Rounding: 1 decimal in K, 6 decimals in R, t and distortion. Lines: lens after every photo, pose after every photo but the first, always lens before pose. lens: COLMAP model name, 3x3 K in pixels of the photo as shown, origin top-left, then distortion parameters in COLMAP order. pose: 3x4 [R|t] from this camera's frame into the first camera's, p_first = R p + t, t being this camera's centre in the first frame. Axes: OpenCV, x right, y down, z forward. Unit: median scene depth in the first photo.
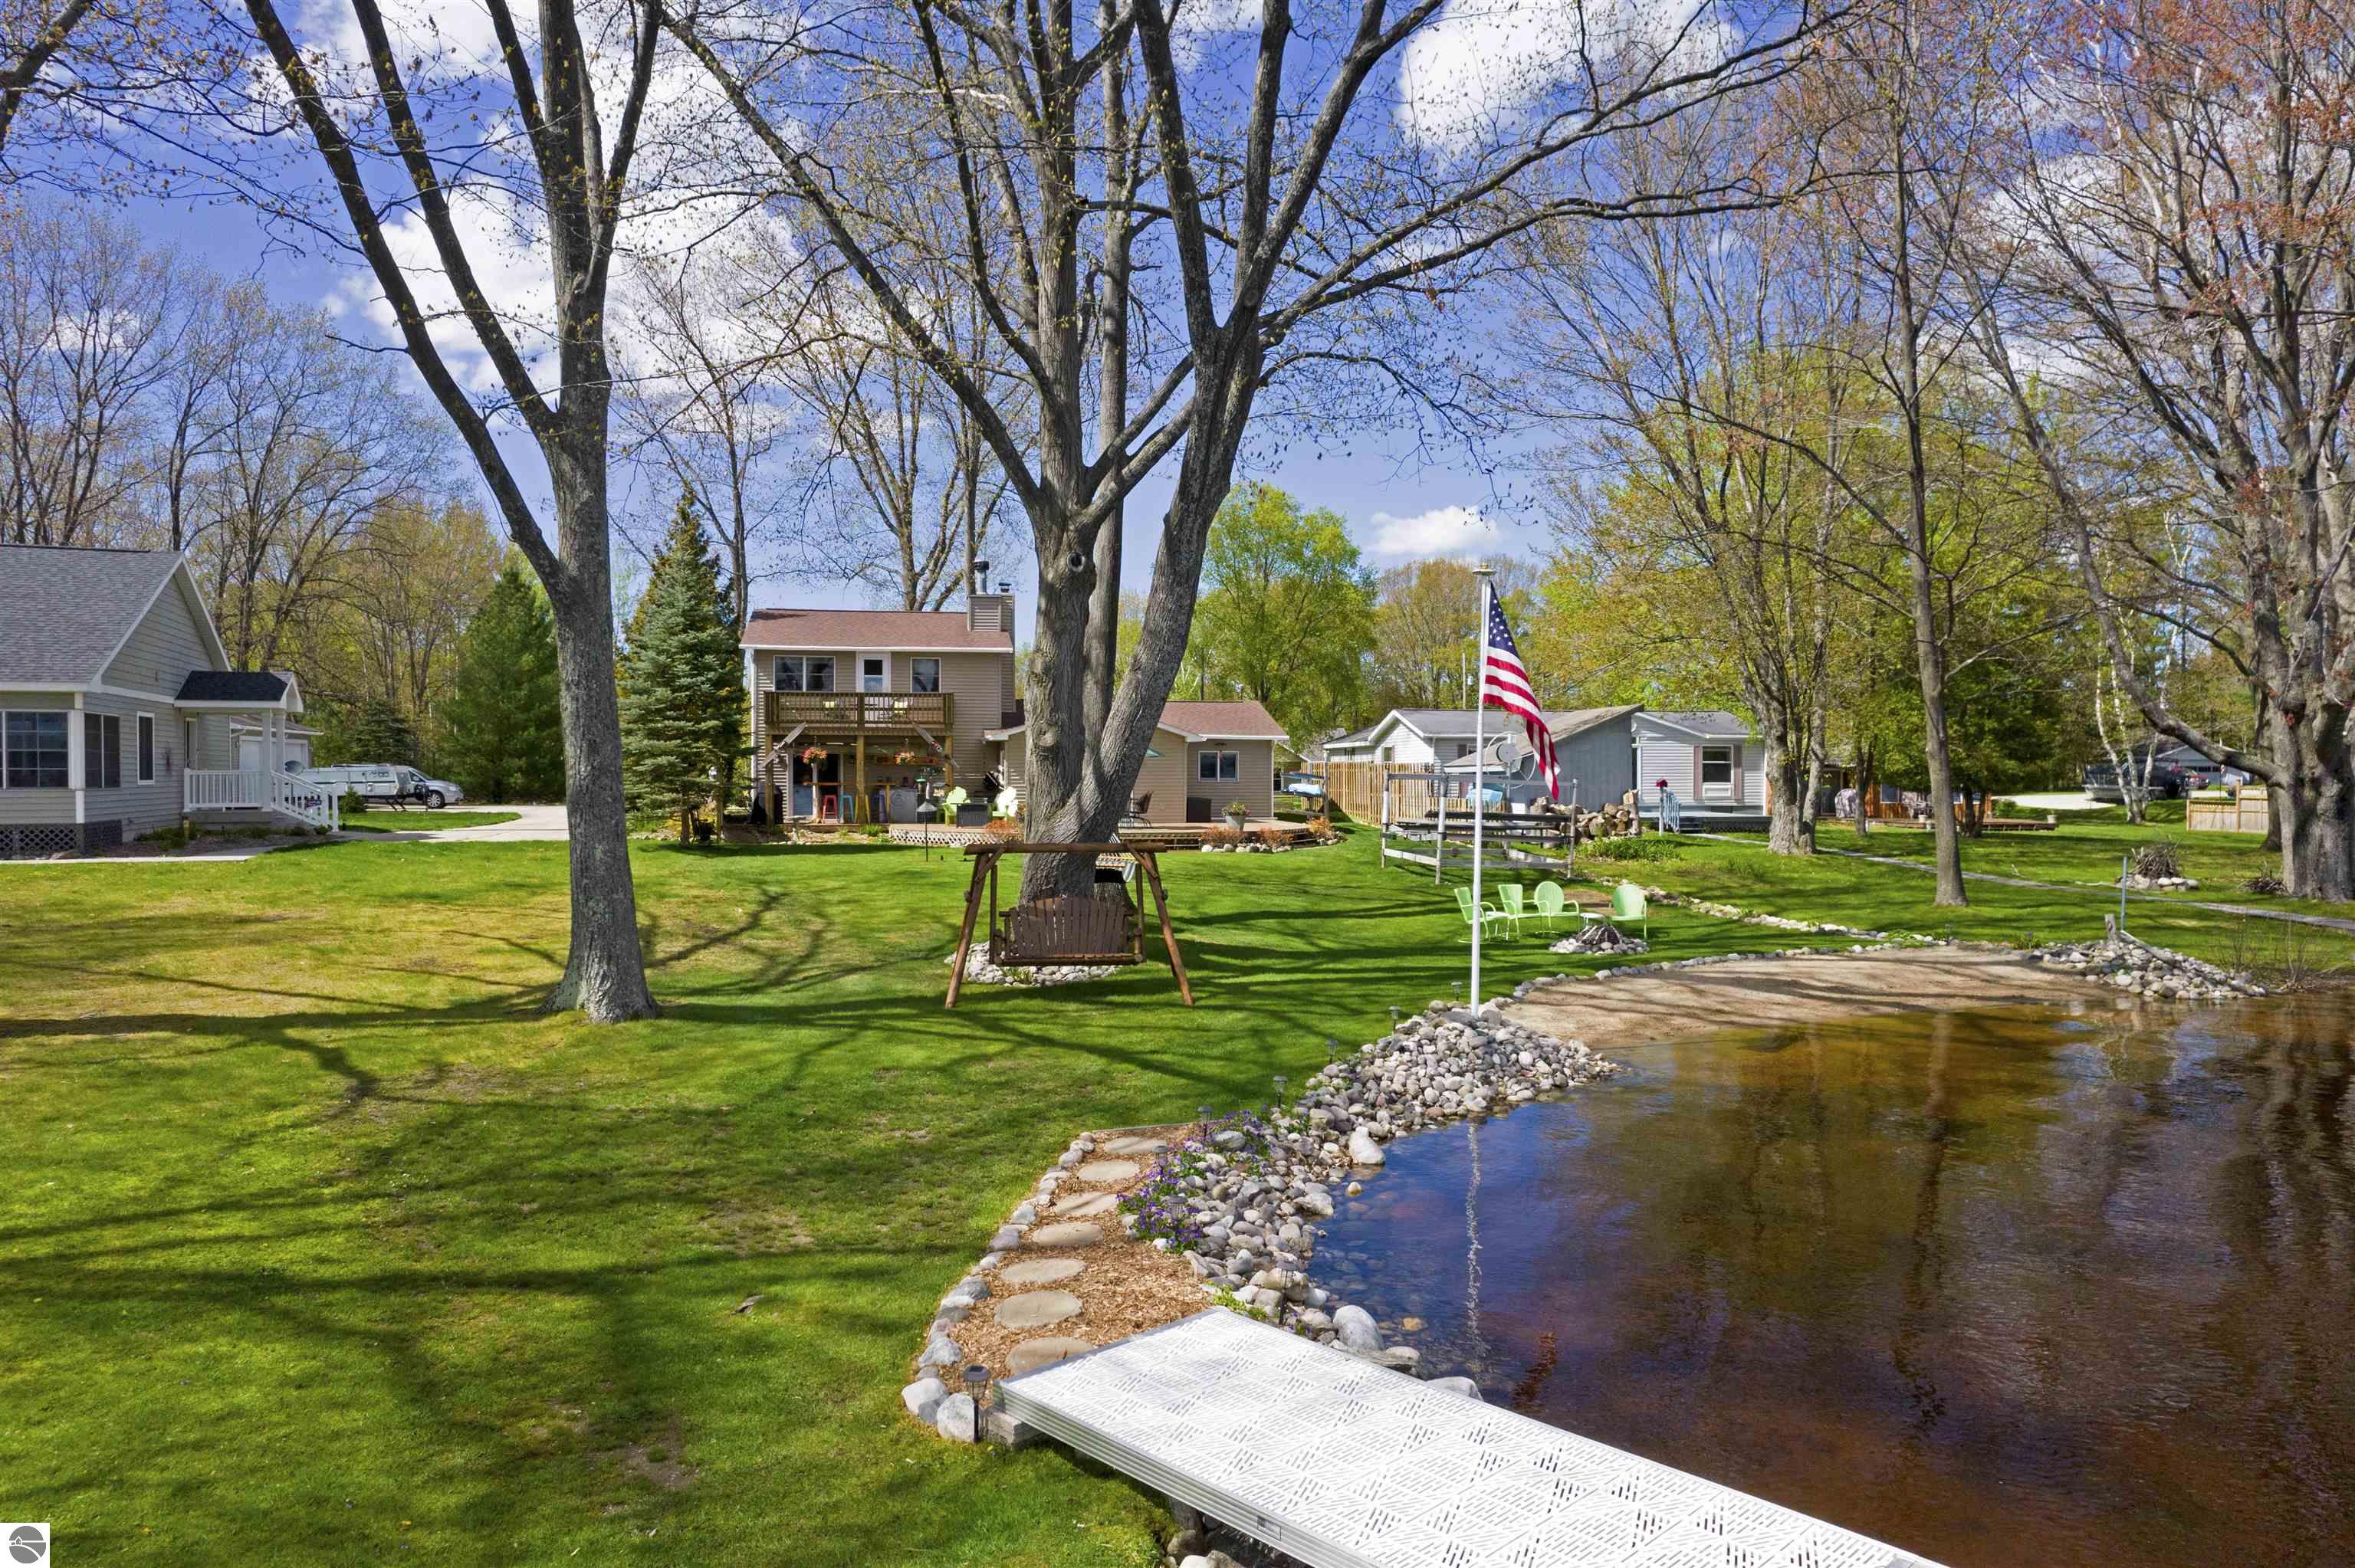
lens RADIAL K [[1518.5, 0, 1177.5], [0, 1518.5, 784.0], [0, 0, 1]] dist [-0.067715, 0.057414]
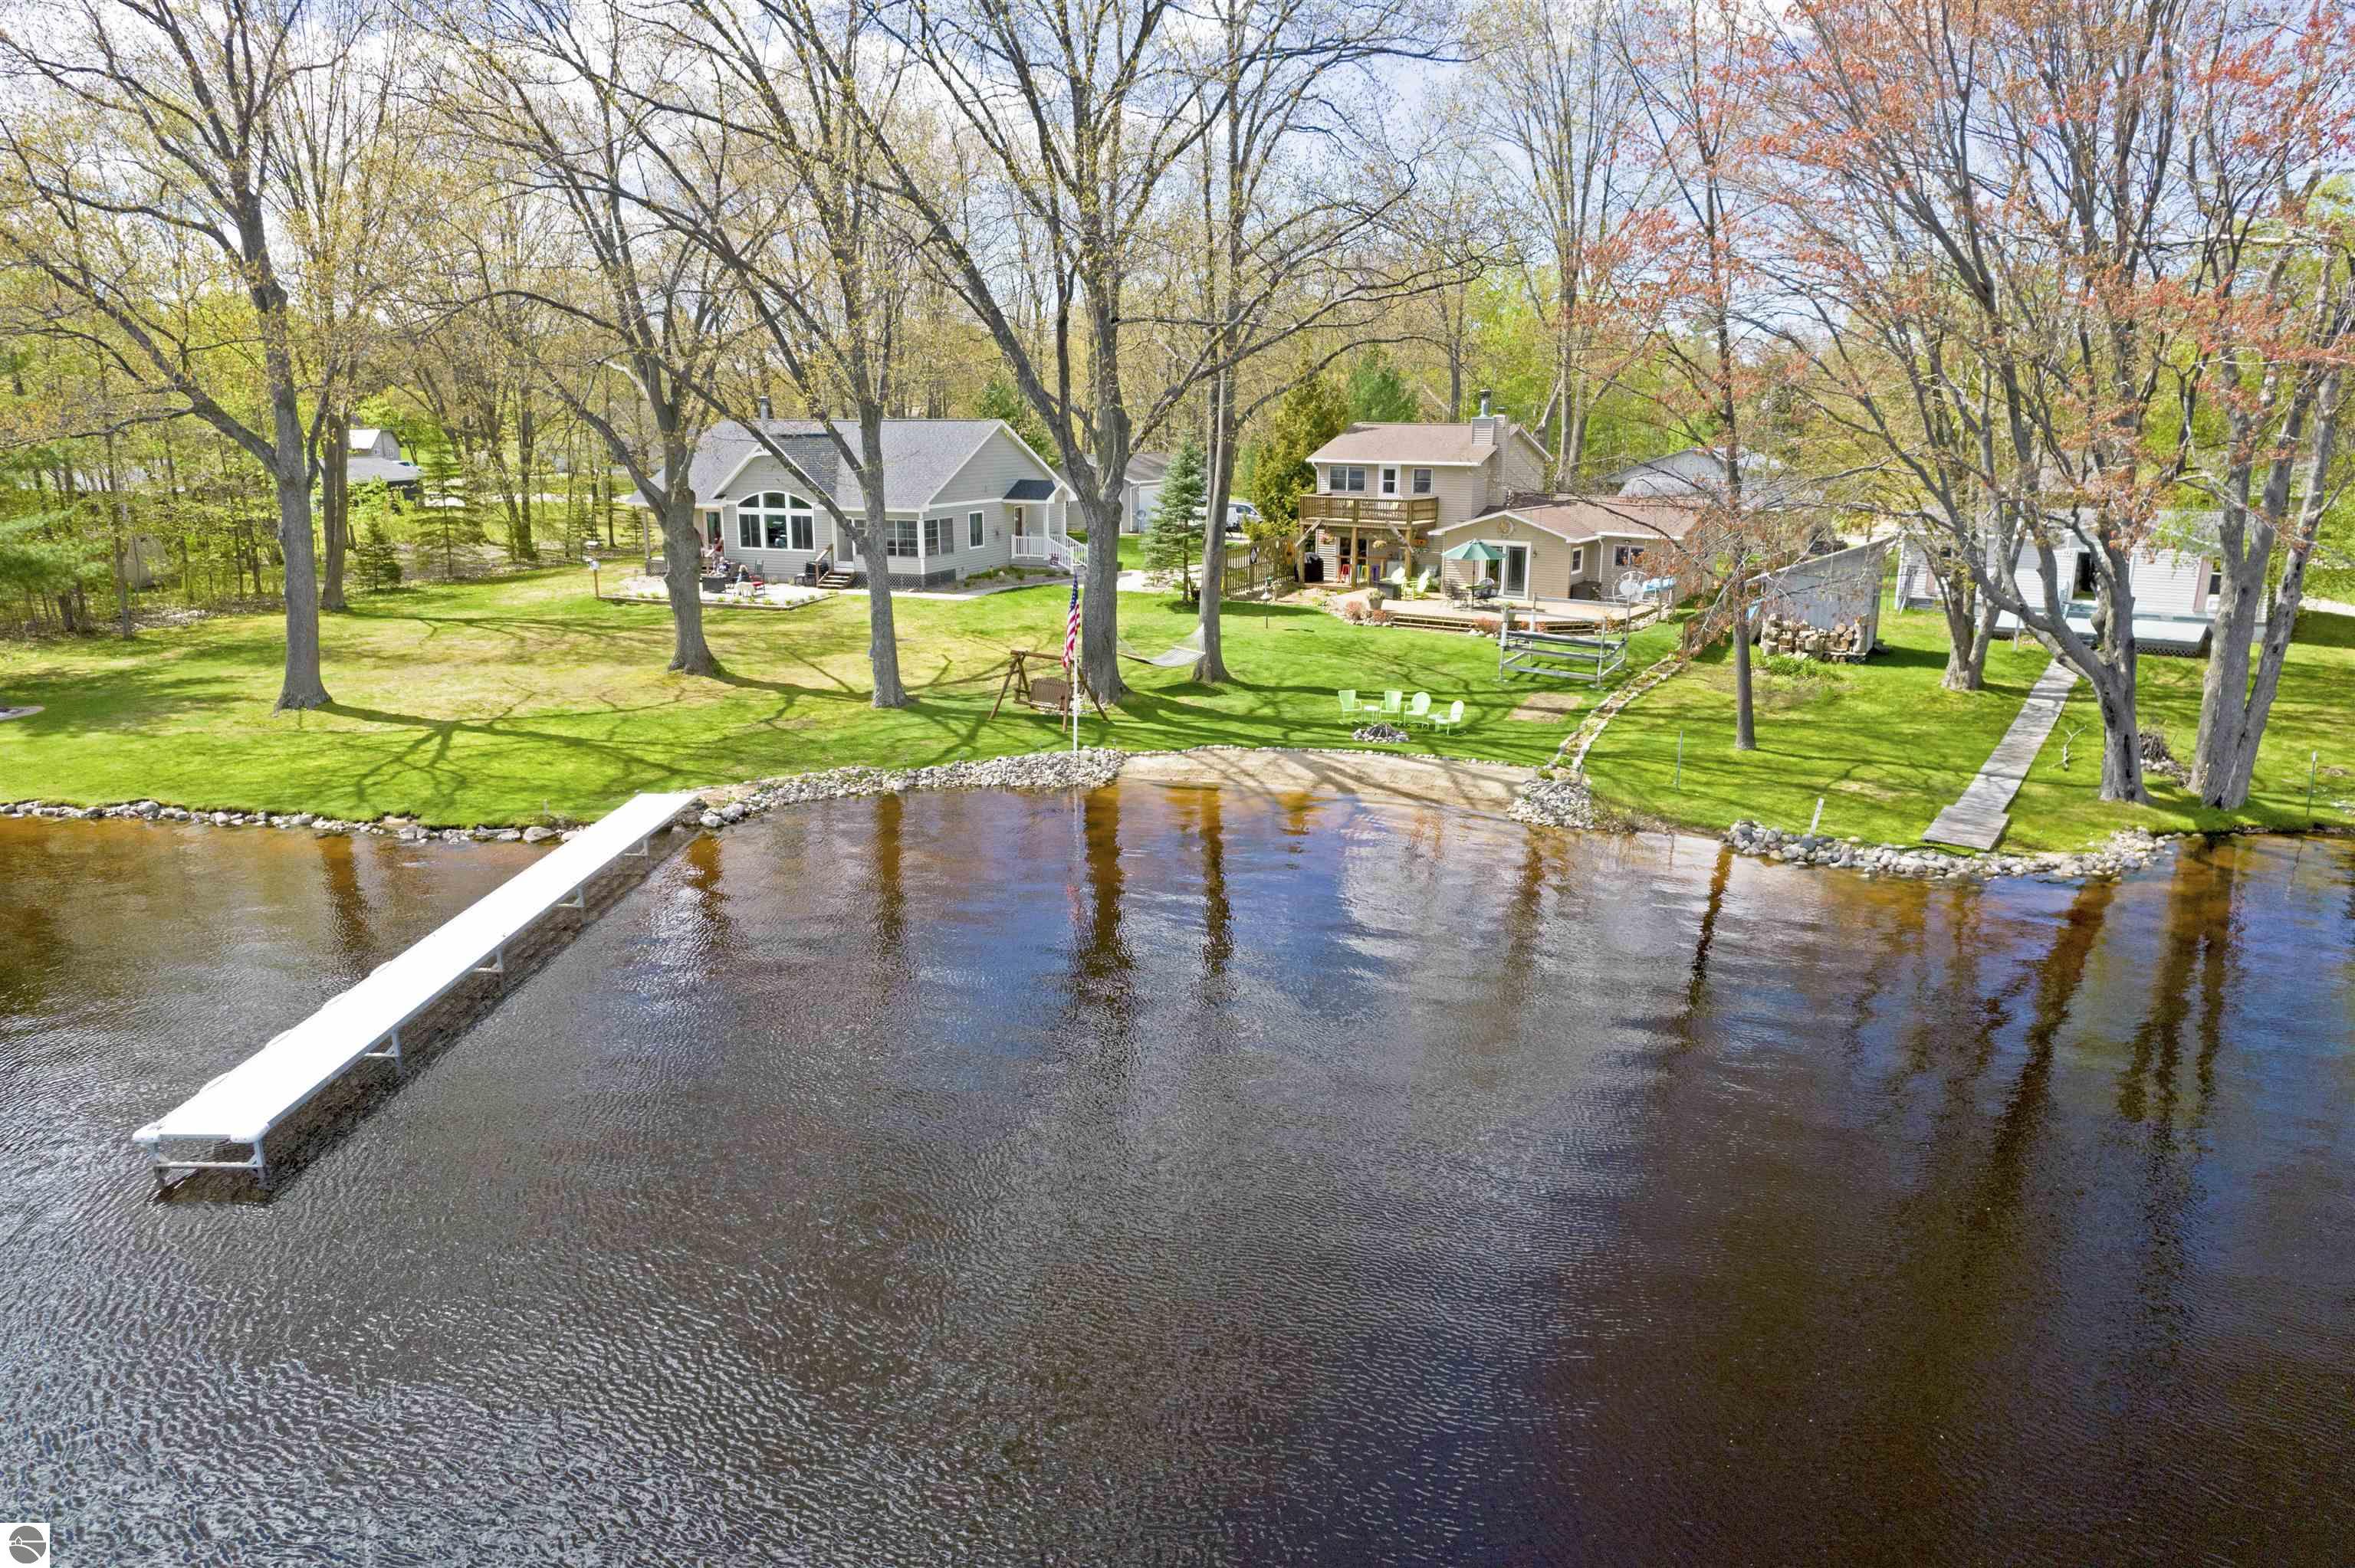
lens RADIAL K [[1518.5, 0, 1177.5], [0, 1518.5, 784.0], [0, 0, 1]] dist [-0.067715, 0.057414]
pose [[0.723495, 0.169296, -0.669248, 0.708479], [-0.011752, 0.972343, 0.233263, -0.132483], [0.690229, -0.160900, 0.705475, -0.216634]]
